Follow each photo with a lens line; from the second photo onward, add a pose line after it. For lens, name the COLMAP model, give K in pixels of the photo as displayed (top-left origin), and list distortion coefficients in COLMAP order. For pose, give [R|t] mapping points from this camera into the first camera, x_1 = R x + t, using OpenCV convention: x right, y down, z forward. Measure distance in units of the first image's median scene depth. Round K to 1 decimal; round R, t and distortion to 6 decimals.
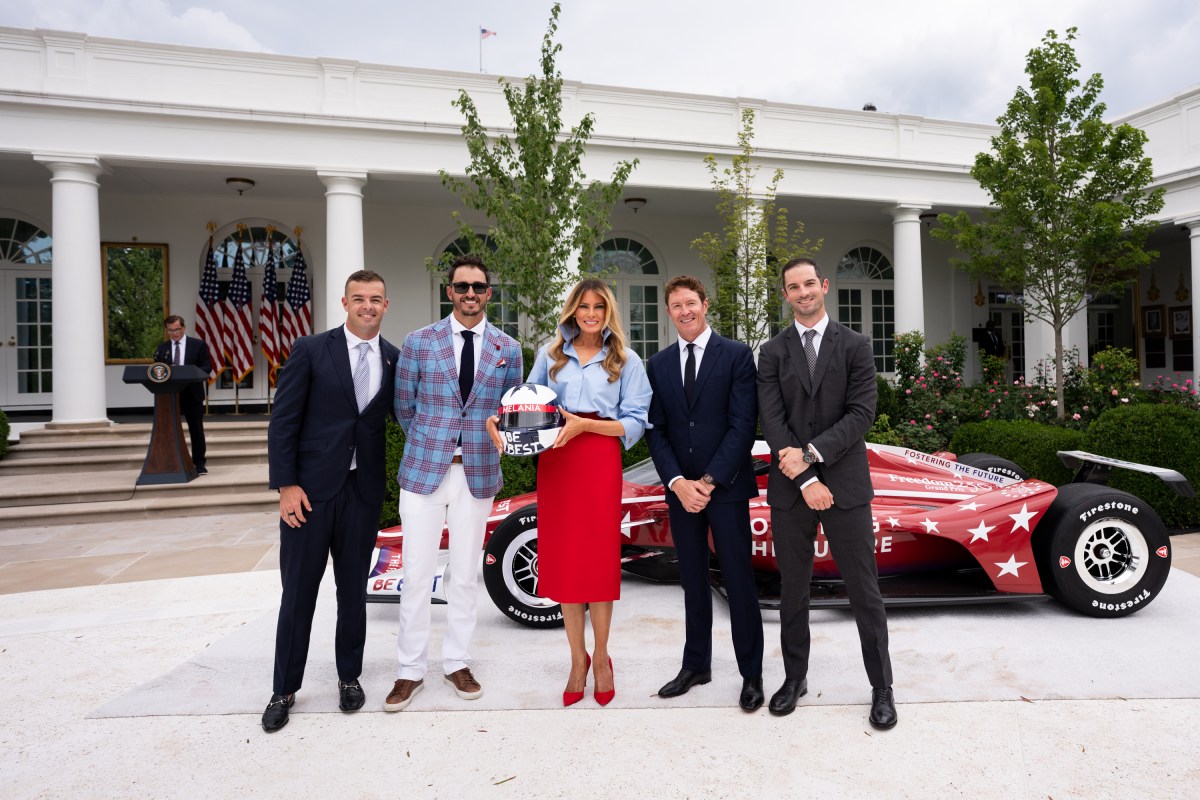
lens RADIAL K [[801.3, 0, 700.6], [0, 801.3, 368.2], [0, 0, 1]] dist [-0.050815, 0.035896]
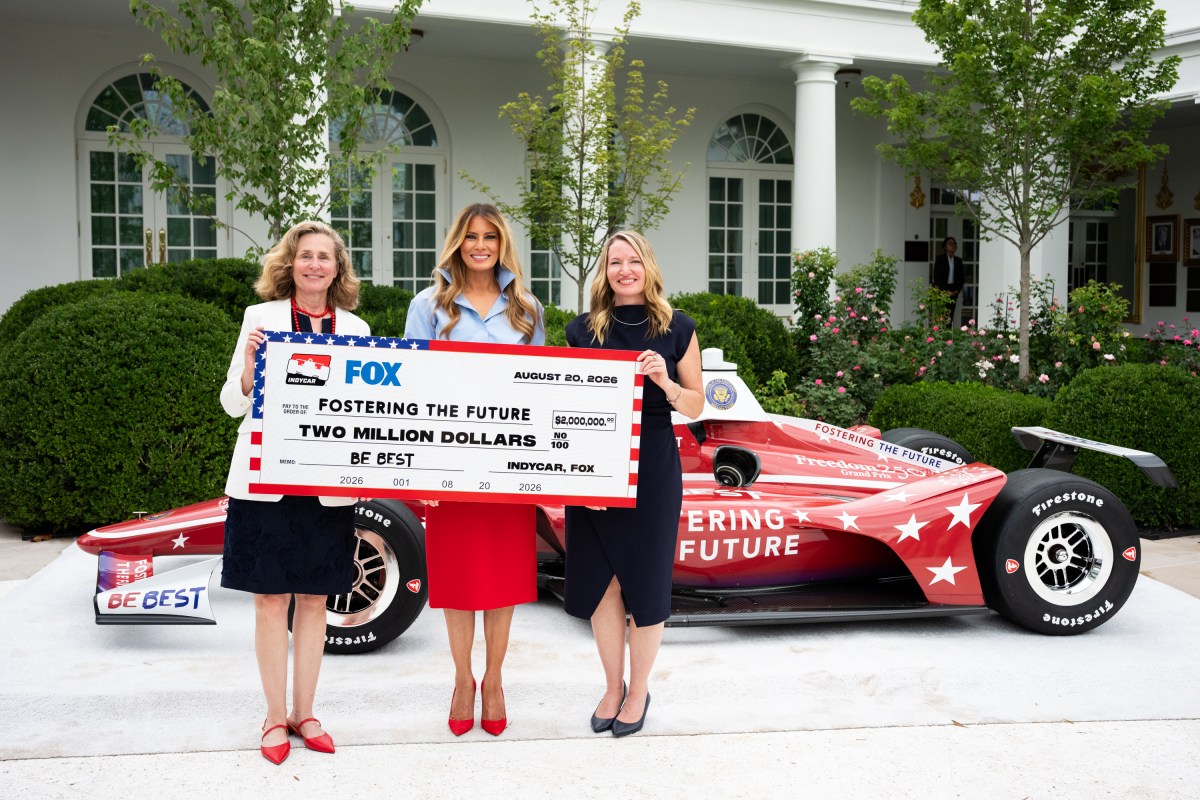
lens RADIAL K [[1290.9, 0, 625.7], [0, 1290.9, 370.9], [0, 0, 1]] dist [-0.033618, 0.059104]
pose [[0.992735, 0.014100, 0.119489, -0.036422], [-0.022014, 0.997631, 0.065171, -0.011924], [-0.118287, -0.067328, 0.990694, -0.097351]]
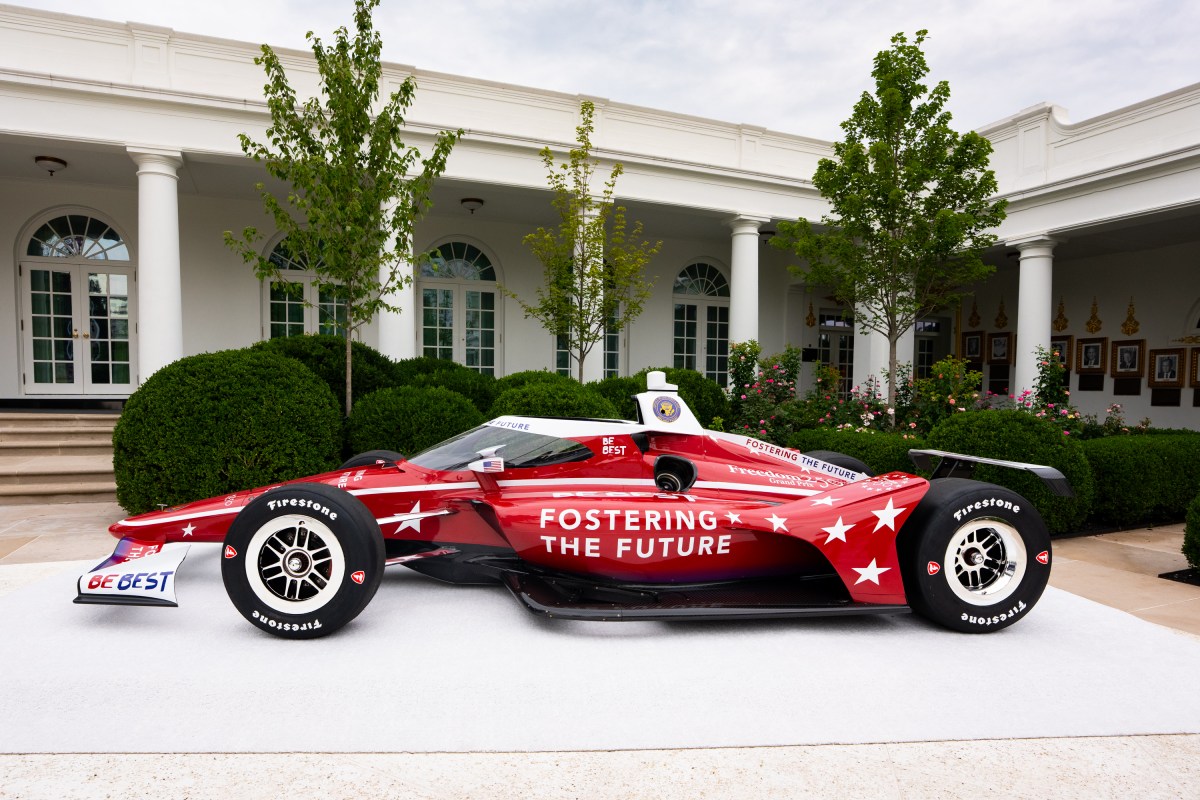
lens RADIAL K [[736.5, 0, 585.4], [0, 736.5, 448.1], [0, 0, 1]] dist [-0.074847, 0.029803]
pose [[0.998134, 0.024149, 0.056079, 0.020040], [-0.028211, 0.996947, 0.072809, 0.031669], [-0.054150, -0.074255, 0.995768, 0.116114]]
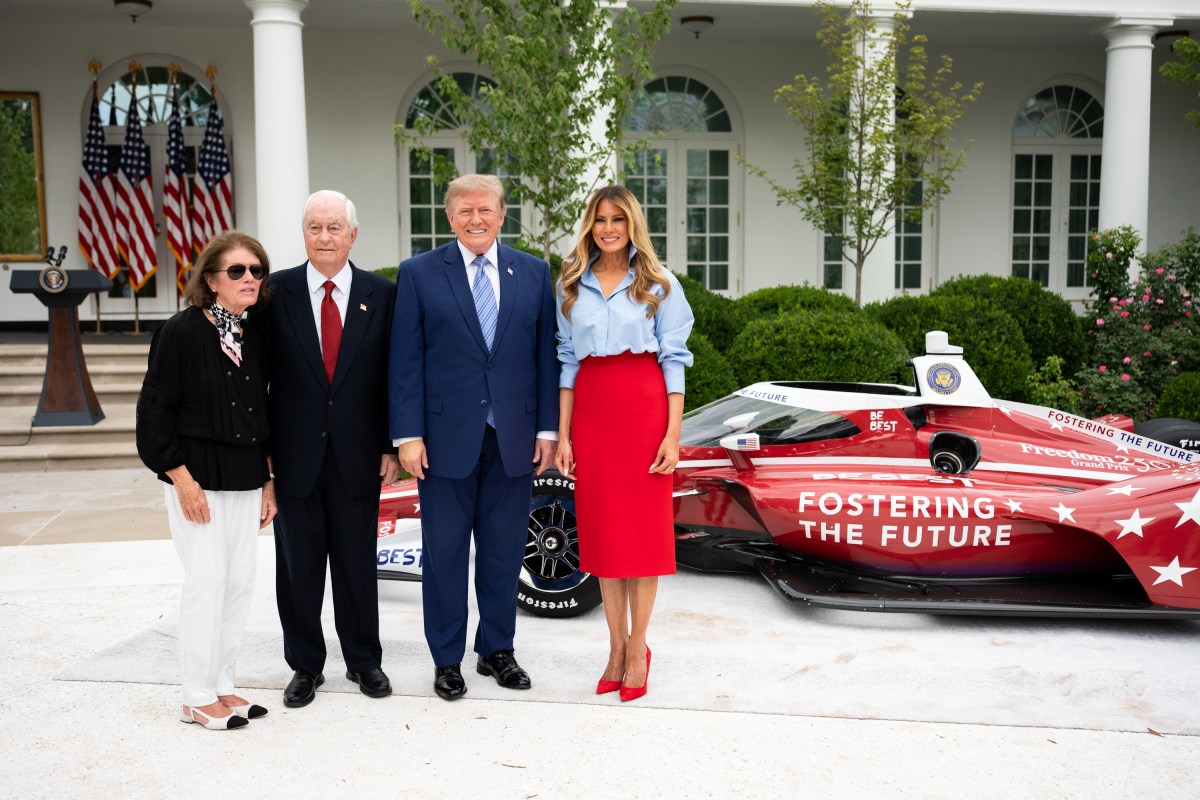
lens RADIAL K [[1269.4, 0, 607.0], [0, 1269.4, 417.2], [0, 0, 1]] dist [-0.043265, 0.096754]
pose [[0.987912, 0.031523, -0.151780, 0.019122], [-0.013374, 0.992787, 0.119140, -0.011819], [0.154441, -0.115670, 0.981208, -0.096599]]
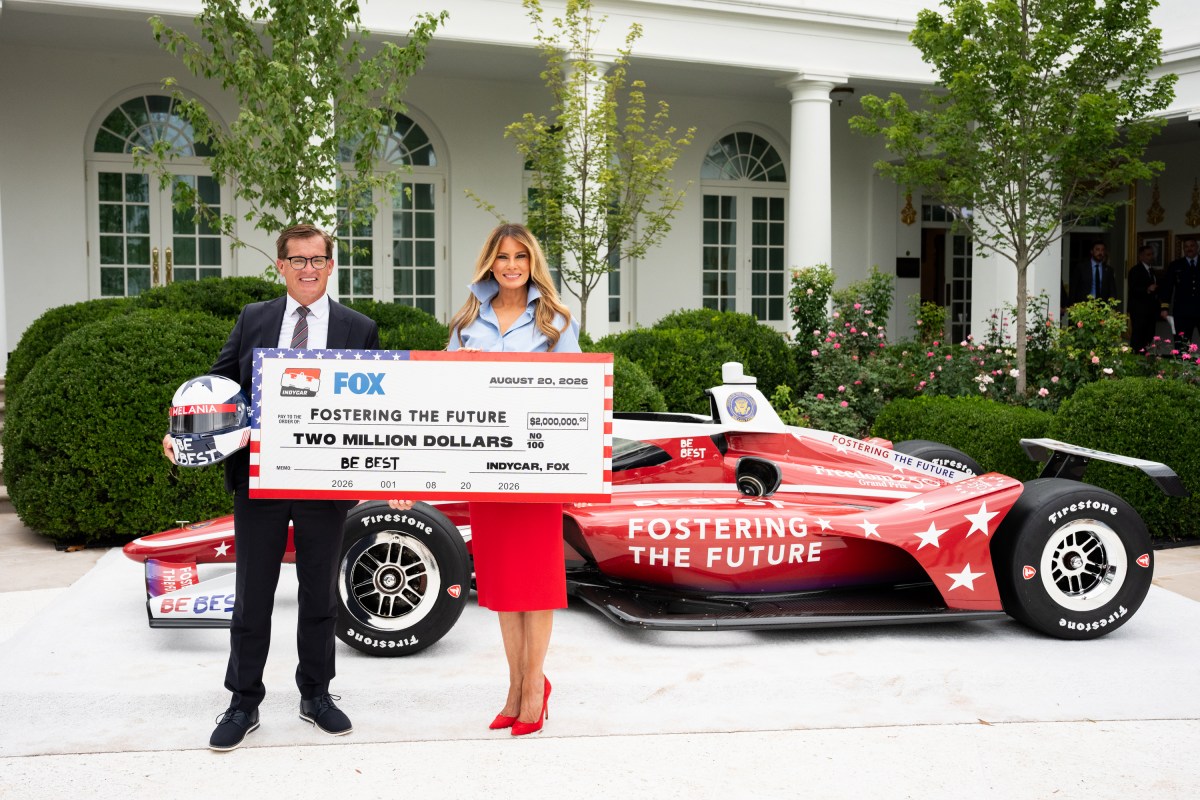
lens RADIAL K [[1288.4, 0, 589.5], [0, 1288.4, 387.5], [0, 0, 1]] dist [-0.033616, 0.064155]
pose [[0.994188, 0.011971, 0.106988, -0.060386], [-0.019002, 0.997708, 0.064944, -0.010876], [-0.105965, -0.066600, 0.992137, -0.113691]]
